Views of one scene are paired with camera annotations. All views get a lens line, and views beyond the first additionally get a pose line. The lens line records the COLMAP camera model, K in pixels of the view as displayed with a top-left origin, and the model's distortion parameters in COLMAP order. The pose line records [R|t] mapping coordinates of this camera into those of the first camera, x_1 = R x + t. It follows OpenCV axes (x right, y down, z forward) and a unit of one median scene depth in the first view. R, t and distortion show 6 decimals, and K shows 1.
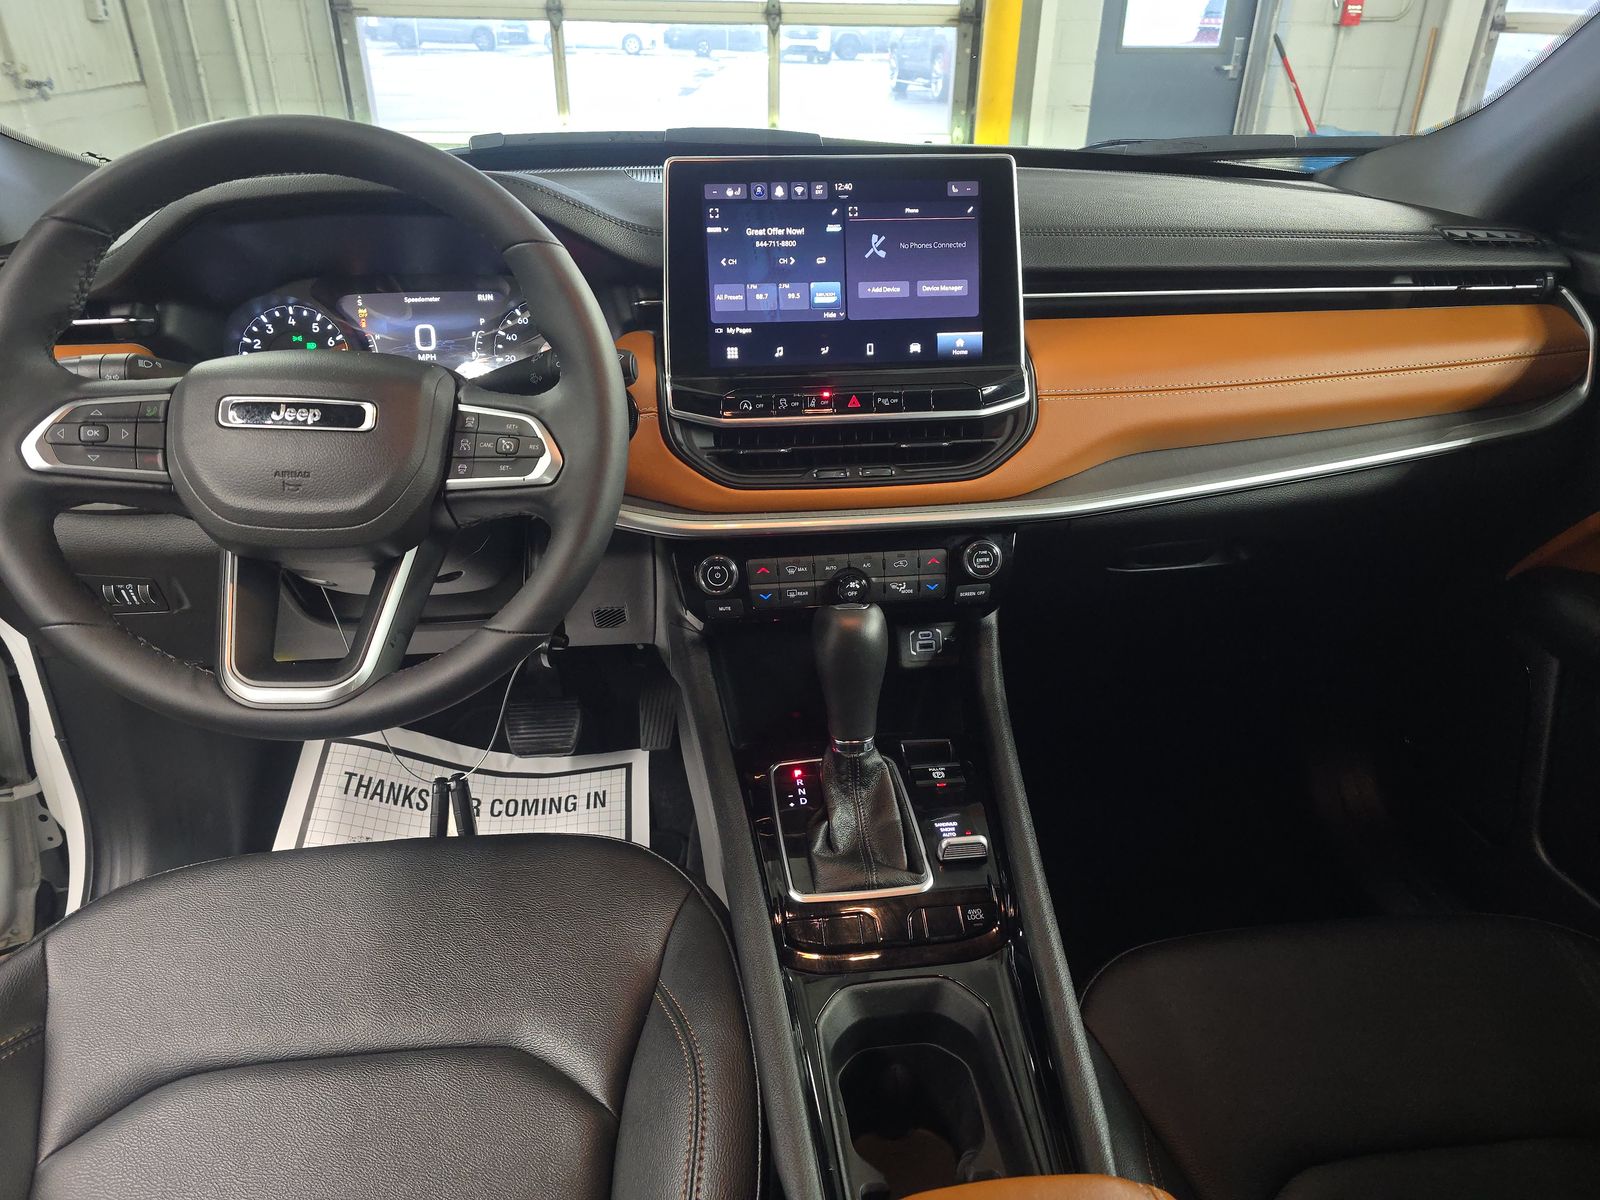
lens RADIAL K [[1062.6, 0, 800.0], [0, 1062.6, 600.0], [0, 0, 1]] dist [0.050832, -0.005233]
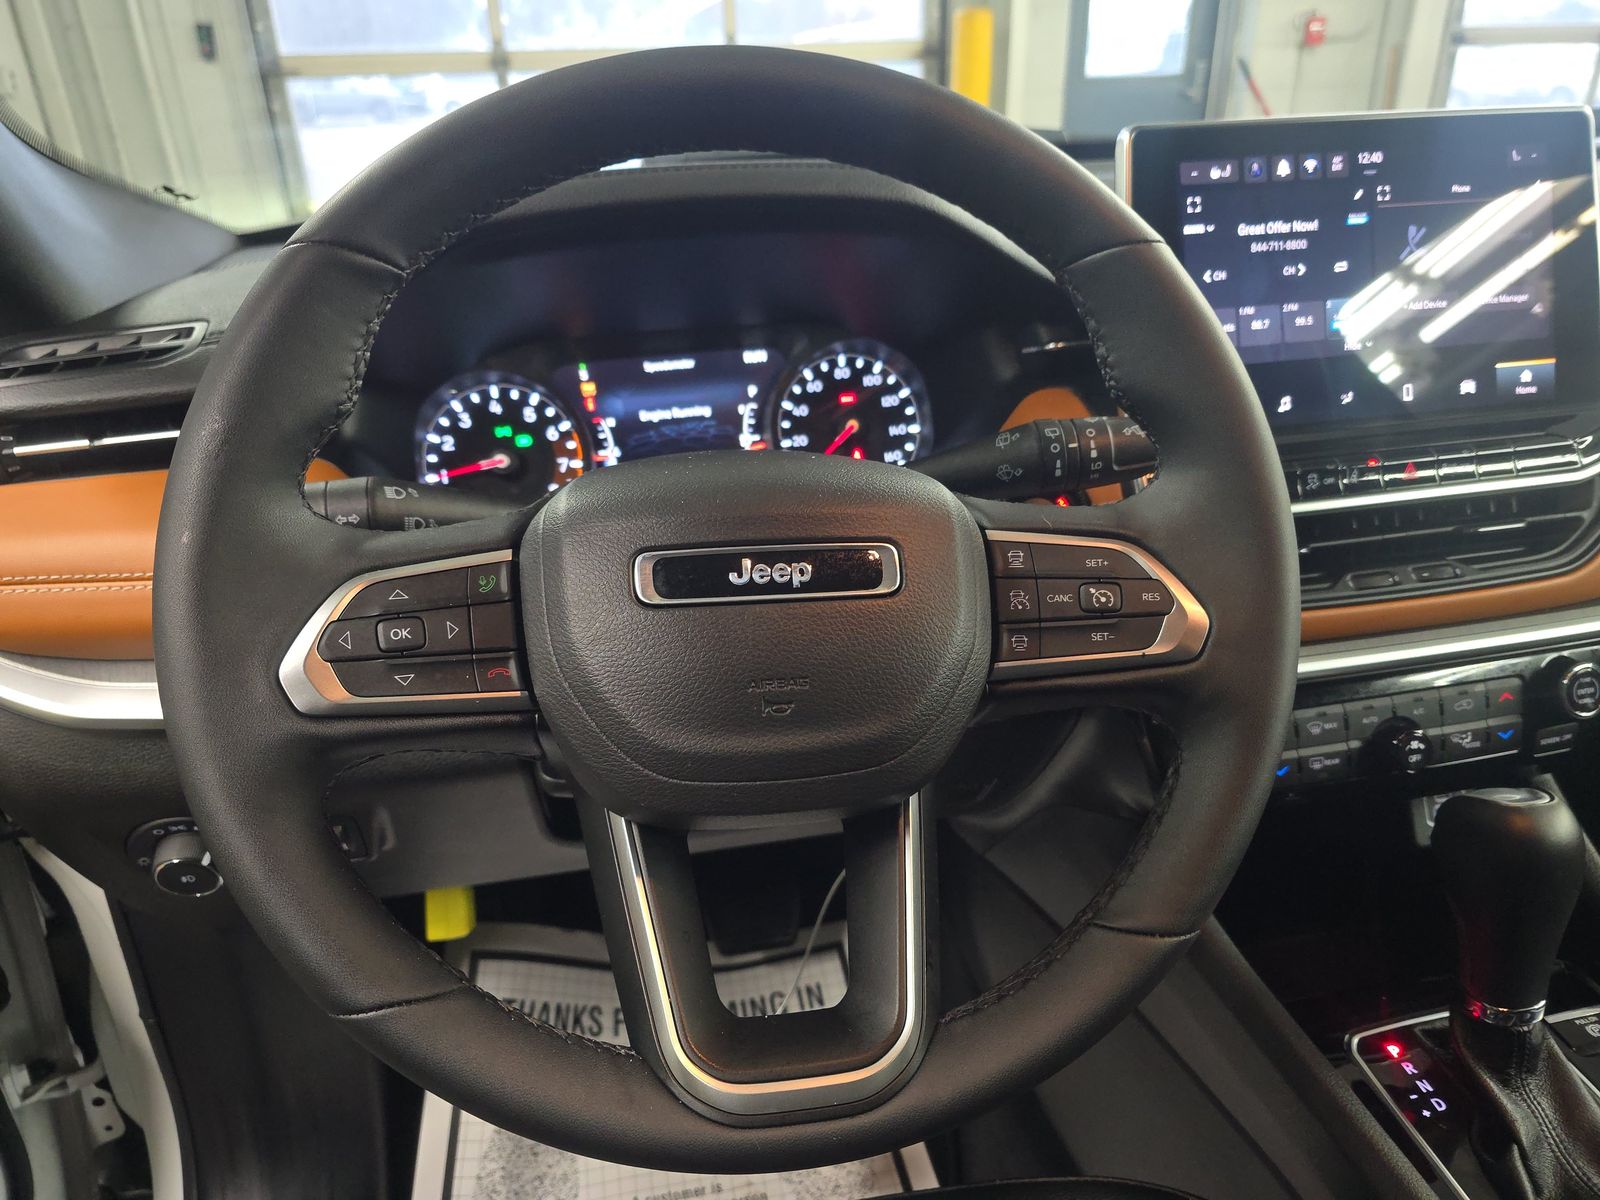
lens RADIAL K [[1068.1, 0, 803.2], [0, 1068.1, 614.2], [0, 0, 1]] dist [0.066483, -0.061858]
pose [[0.995599, -0.069239, 0.063153, -0.363659], [0.071574, 0.996803, -0.035502, -0.097558], [-0.060493, 0.039866, 0.997372, 0.339642]]
